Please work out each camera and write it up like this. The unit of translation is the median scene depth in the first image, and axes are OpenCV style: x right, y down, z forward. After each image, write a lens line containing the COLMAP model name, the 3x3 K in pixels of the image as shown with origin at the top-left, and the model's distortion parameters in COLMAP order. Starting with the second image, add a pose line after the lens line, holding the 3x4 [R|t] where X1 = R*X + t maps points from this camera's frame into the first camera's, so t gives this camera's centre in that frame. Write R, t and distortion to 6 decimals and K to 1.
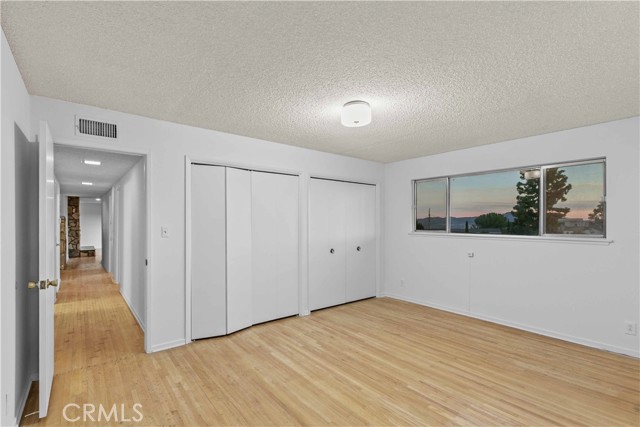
lens RADIAL K [[297.4, 0, 320.3], [0, 297.4, 219.5], [0, 0, 1]] dist [0.007634, -0.001921]
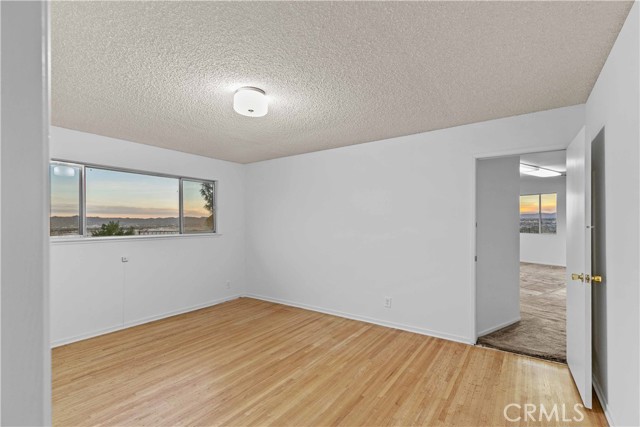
lens RADIAL K [[297.4, 0, 317.7], [0, 297.4, 223.9], [0, 0, 1]] dist [0.007634, -0.001921]
pose [[-0.268289, -0.004829, 0.963326, -0.690562], [0.000391, 0.999987, 0.005122, 0.009384], [-0.963338, 0.001751, -0.268284, 0.911588]]
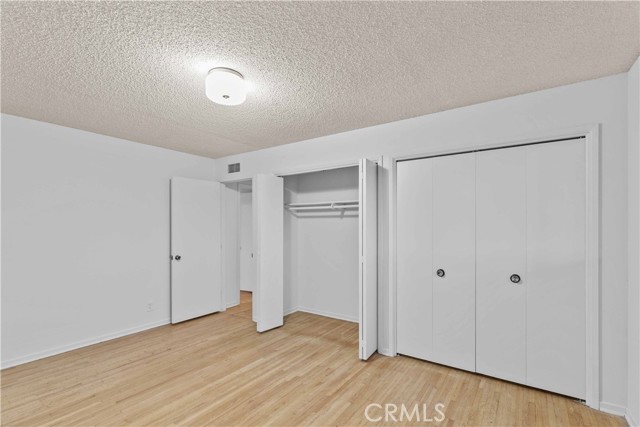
lens RADIAL K [[297.4, 0, 321.9], [0, 297.4, 222.7], [0, 0, 1]] dist [0.007634, -0.001921]
pose [[0.288098, -0.015488, -0.957476, 0.818871], [0.012378, 0.999846, -0.012448, 0.013668], [0.957521, -0.008266, 0.288245, 0.883944]]
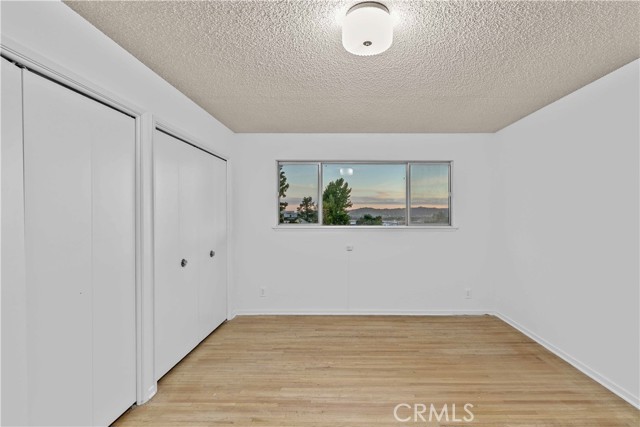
lens RADIAL K [[297.4, 0, 339.2], [0, 297.4, 219.5], [0, 0, 1]] dist [0.007634, -0.001921]
pose [[0.629789, -0.016581, 0.776589, -0.323910], [-0.005074, 0.999663, 0.025459, 0.002847], [-0.776749, -0.019974, 0.629493, 0.588124]]
